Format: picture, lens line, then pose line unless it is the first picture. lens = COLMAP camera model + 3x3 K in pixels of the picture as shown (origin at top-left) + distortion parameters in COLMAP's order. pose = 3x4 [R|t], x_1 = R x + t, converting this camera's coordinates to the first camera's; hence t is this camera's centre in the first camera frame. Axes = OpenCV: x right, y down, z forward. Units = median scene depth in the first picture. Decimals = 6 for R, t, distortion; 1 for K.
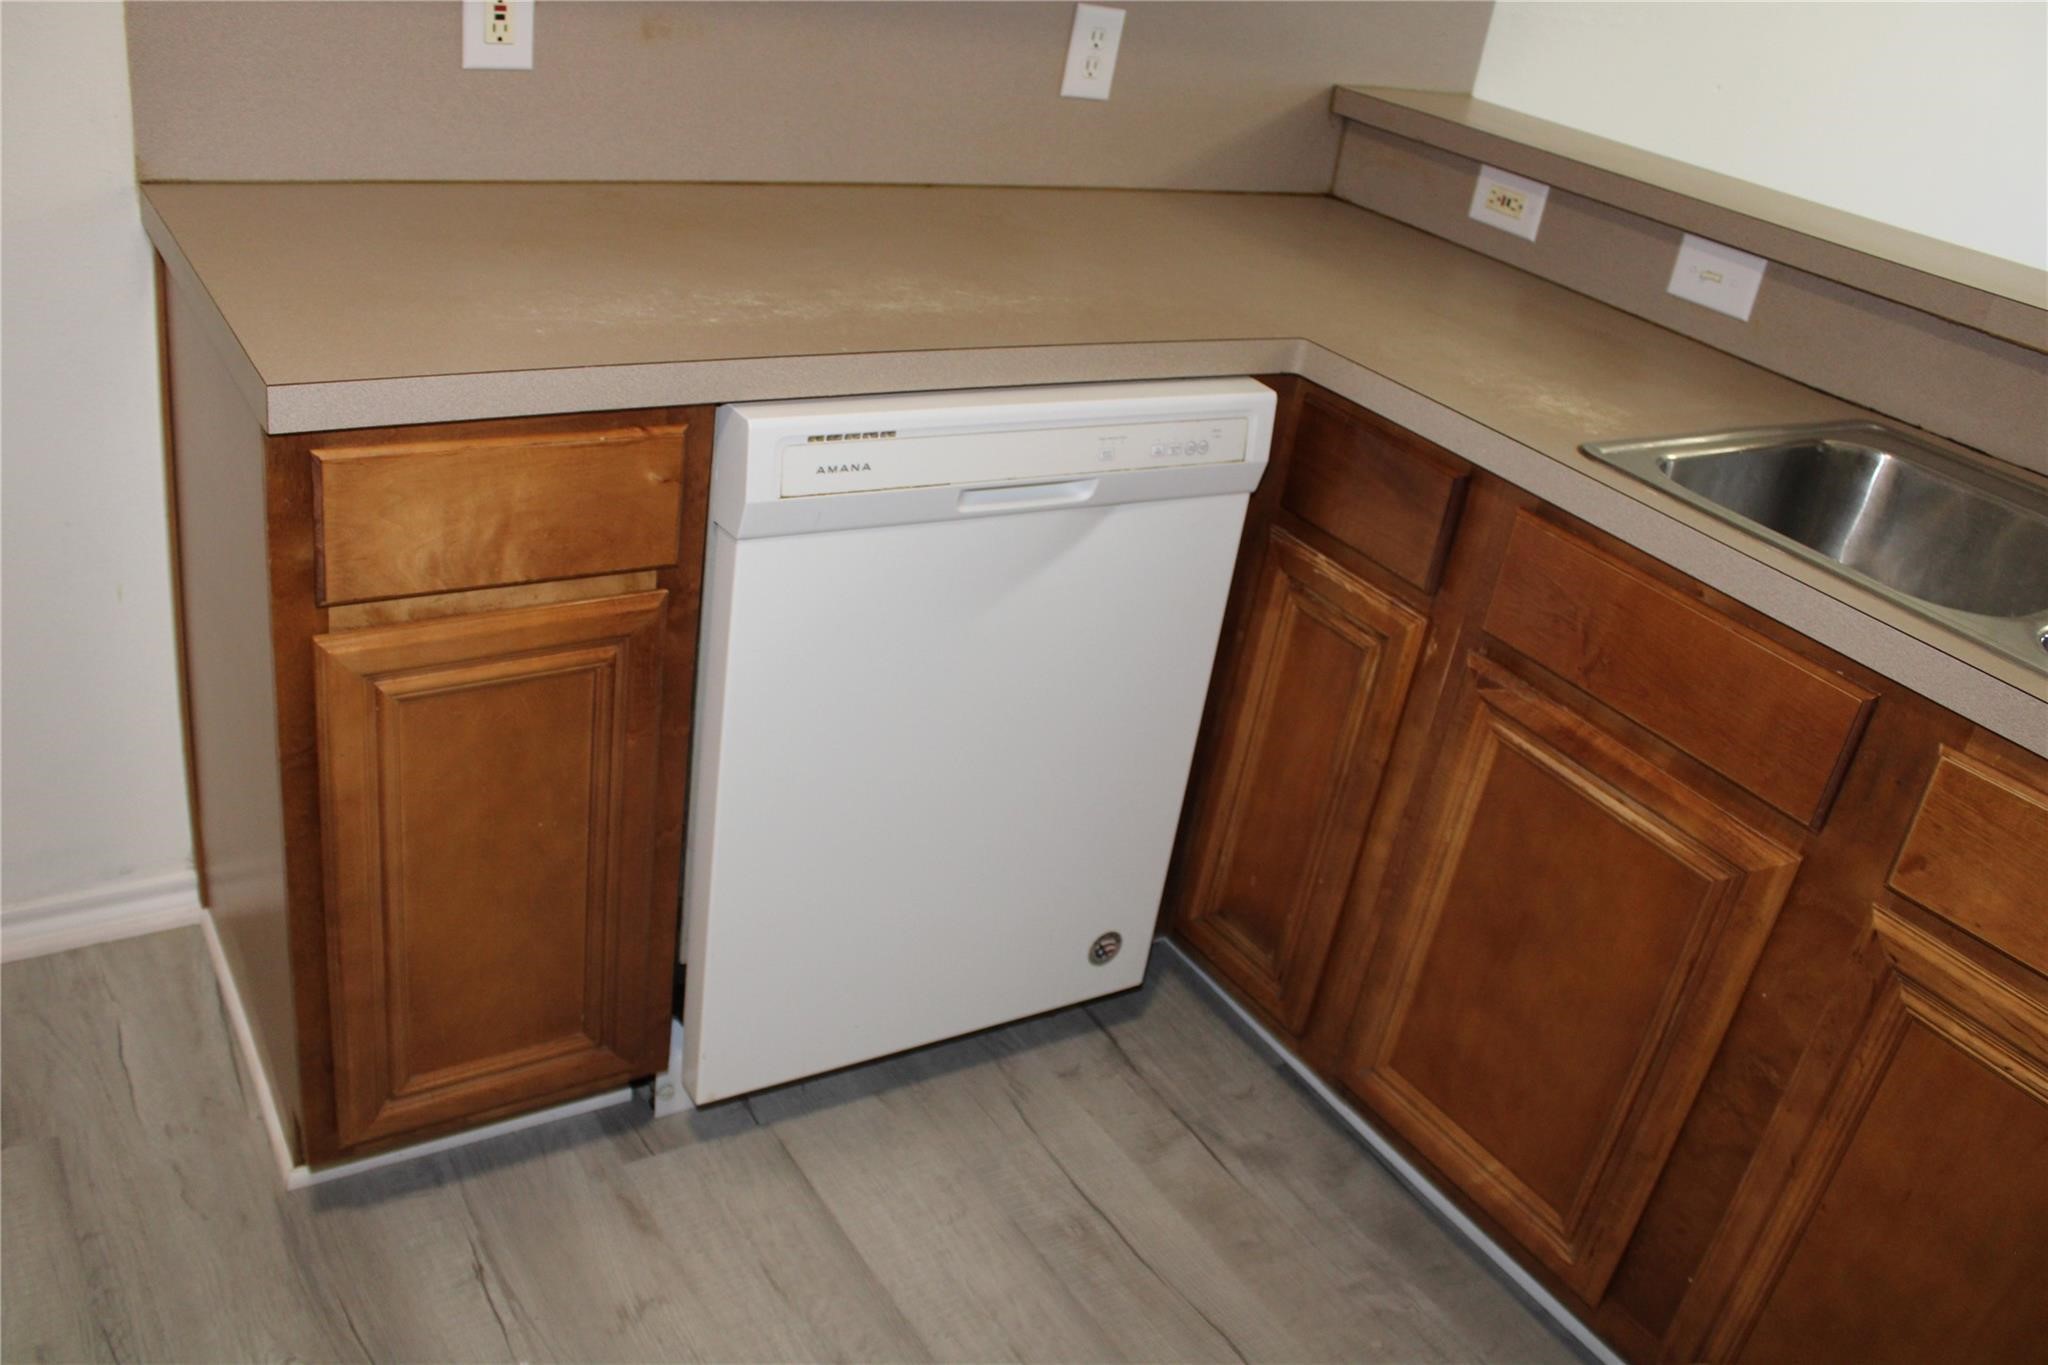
lens RADIAL K [[1697.4, 0, 987.0], [0, 1697.4, 665.6], [0, 0, 1]] dist [-0.156382, 0.129984]
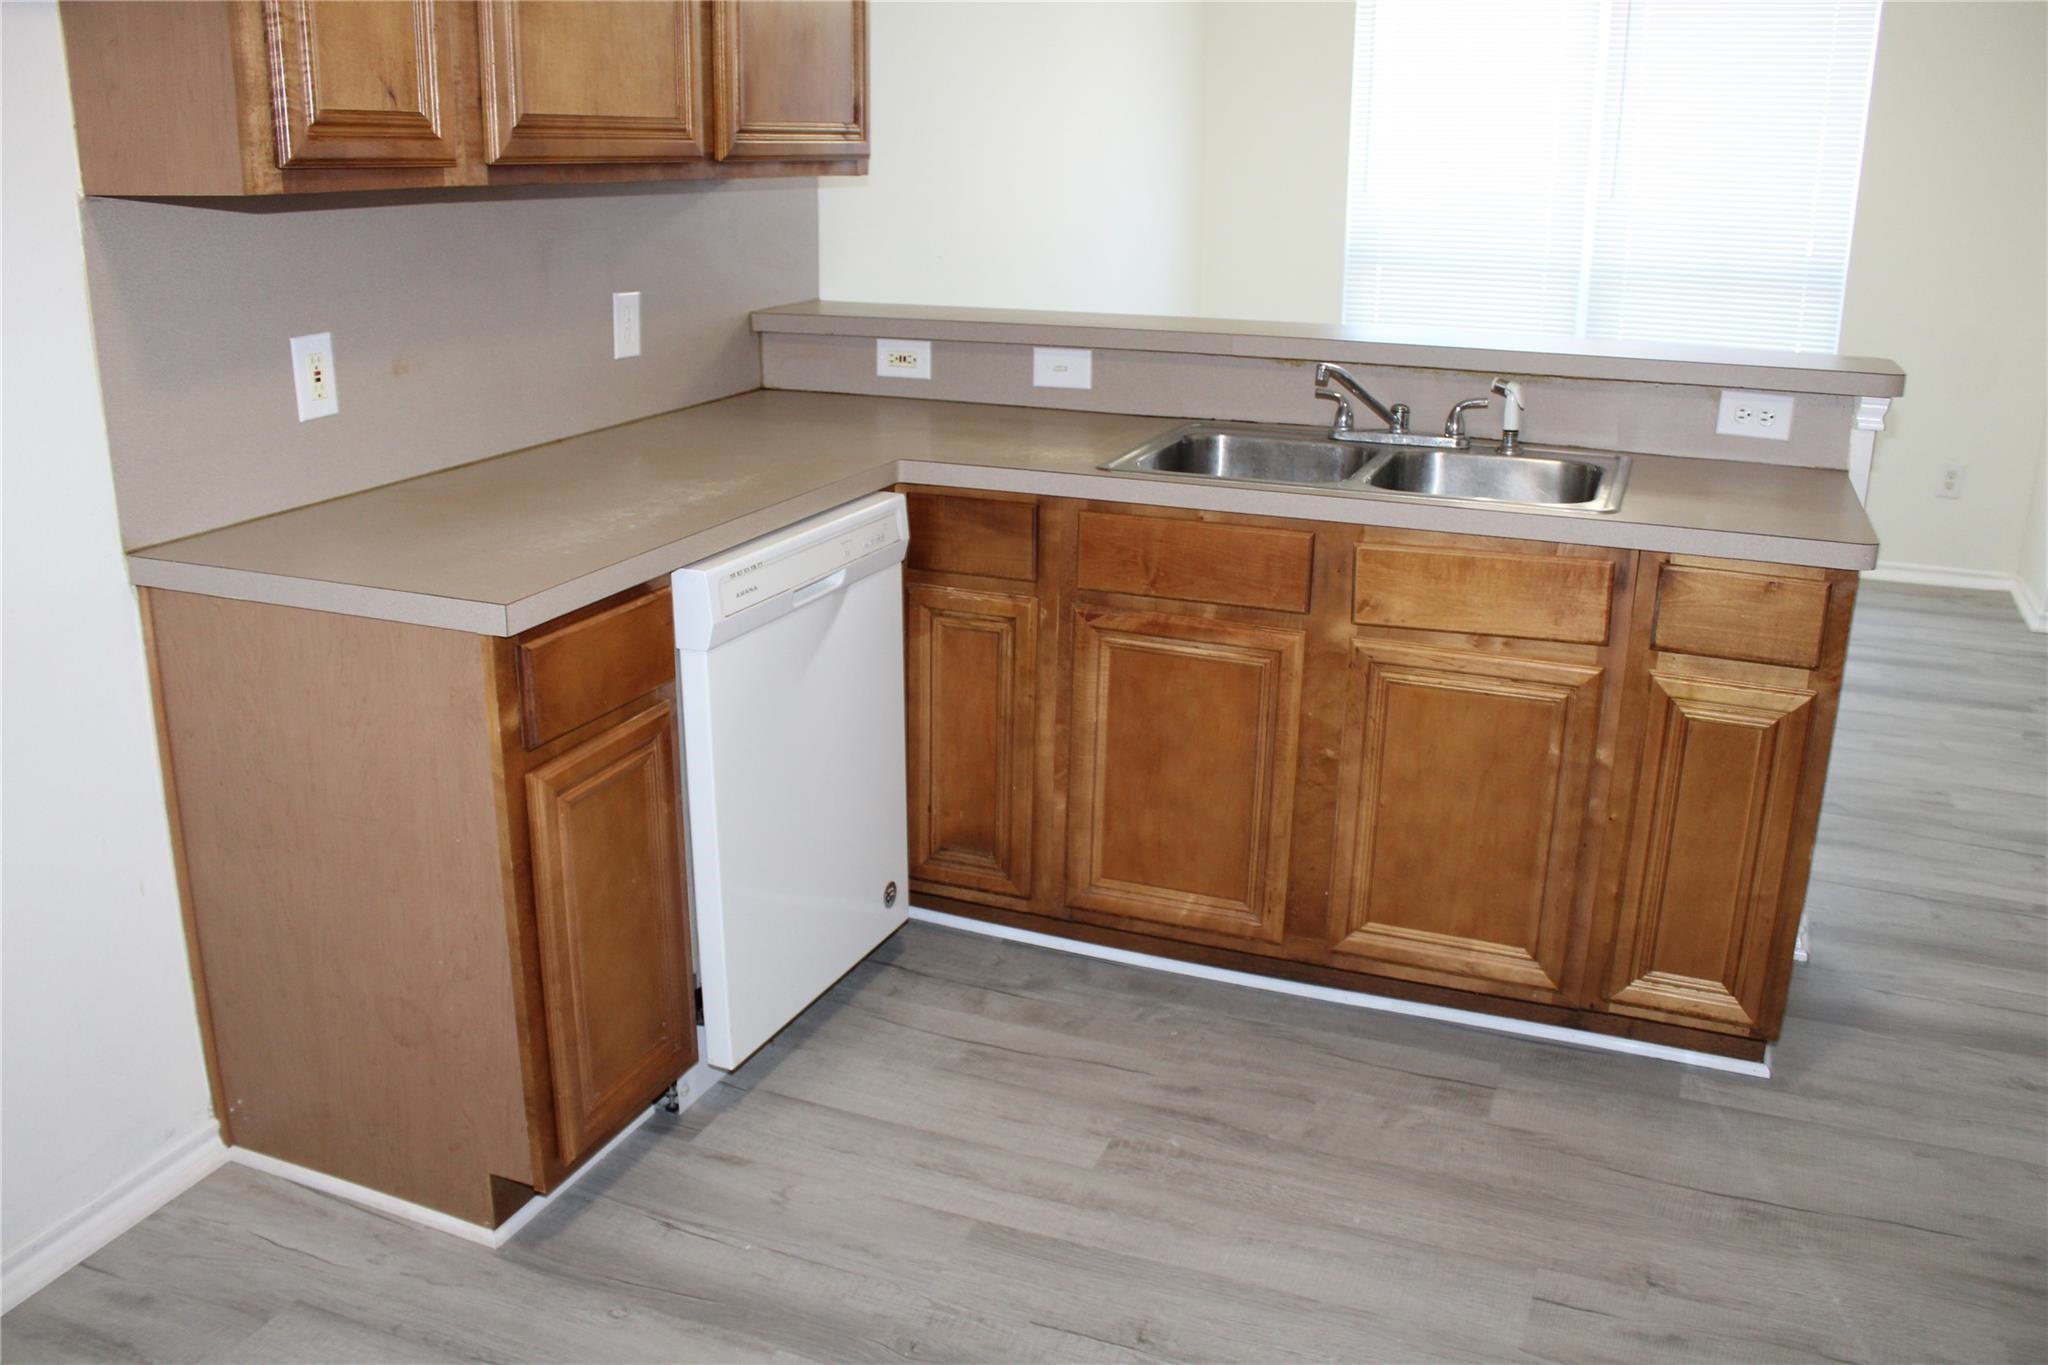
lens RADIAL K [[1697.4, 0, 983.3], [0, 1697.4, 668.8], [0, 0, 1]] dist [-0.156382, 0.129984]
pose [[0.819692, -0.299601, 0.488206, -0.599351], [0.357611, 0.933463, -0.027580, 0.063250], [-0.447459, 0.197195, 0.872292, -0.397876]]
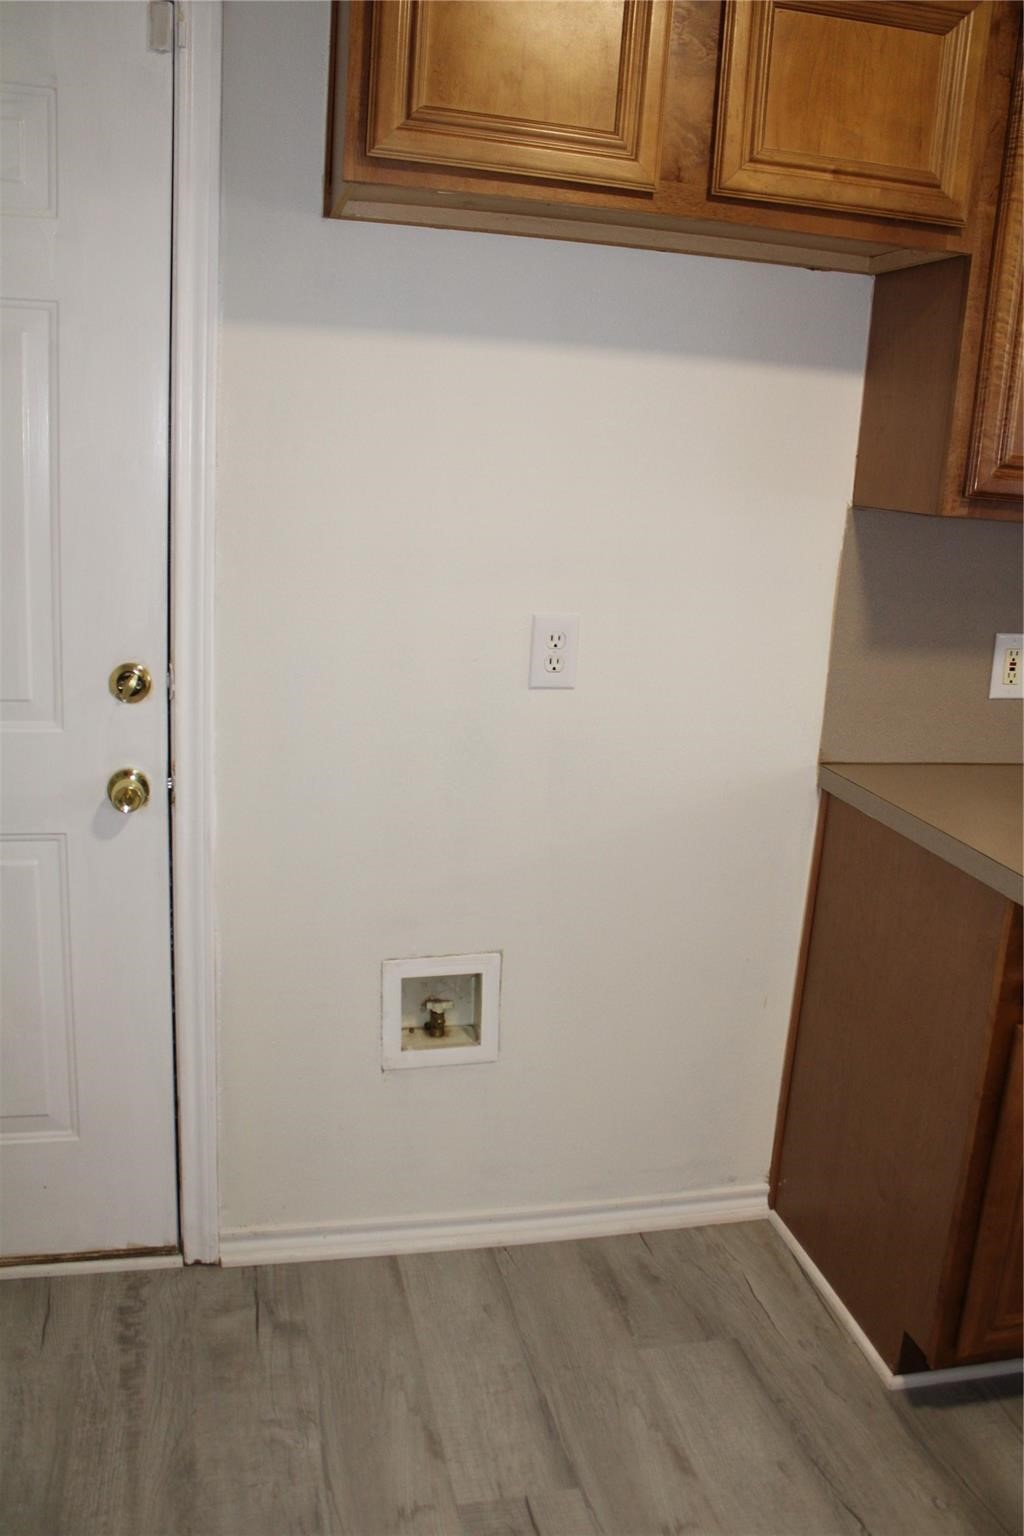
lens RADIAL K [[1273.1, 0, 520.8], [0, 1273.1, 754.3], [0, 0, 1]] dist [-0.156382, 0.129984]
pose [[0.938003, -0.012839, -0.346389, -0.338075], [-0.082231, 0.962544, -0.258355, 0.066702], [0.336731, 0.270822, 0.901813, -0.317068]]
